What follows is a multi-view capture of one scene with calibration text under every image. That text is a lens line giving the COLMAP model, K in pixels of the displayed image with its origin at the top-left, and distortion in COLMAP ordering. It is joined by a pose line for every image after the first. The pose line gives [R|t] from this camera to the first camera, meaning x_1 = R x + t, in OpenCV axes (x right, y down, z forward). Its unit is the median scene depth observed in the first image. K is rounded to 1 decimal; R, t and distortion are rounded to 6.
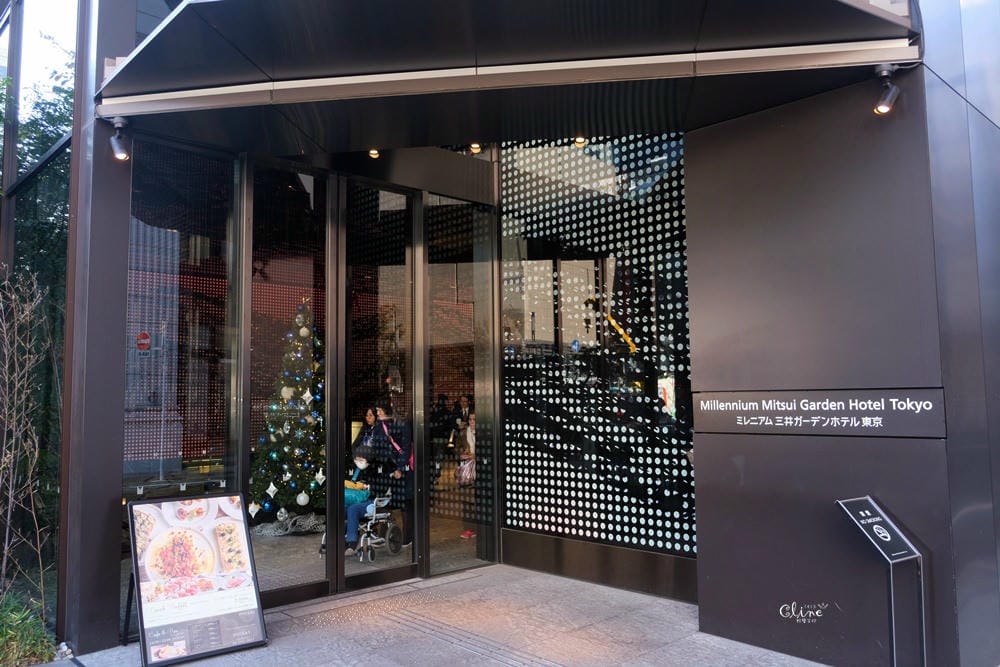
lens RADIAL K [[778.0, 0, 497.5], [0, 778.0, 332.8], [0, 0, 1]] dist [-0.041494, 0.023773]
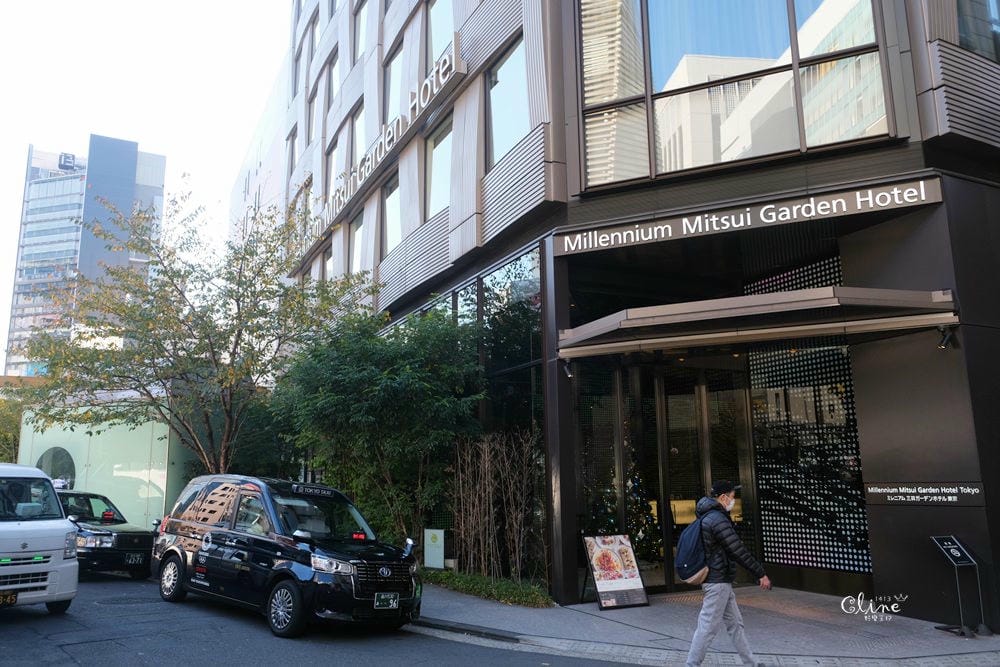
lens RADIAL K [[778.0, 0, 483.2], [0, 778.0, 328.7], [0, 0, 1]] dist [-0.041494, 0.023773]
pose [[0.949233, -0.061371, -0.308530, -0.024608], [0.028140, 0.993418, -0.111032, -0.099843], [0.313313, 0.096713, 0.944712, -0.961010]]
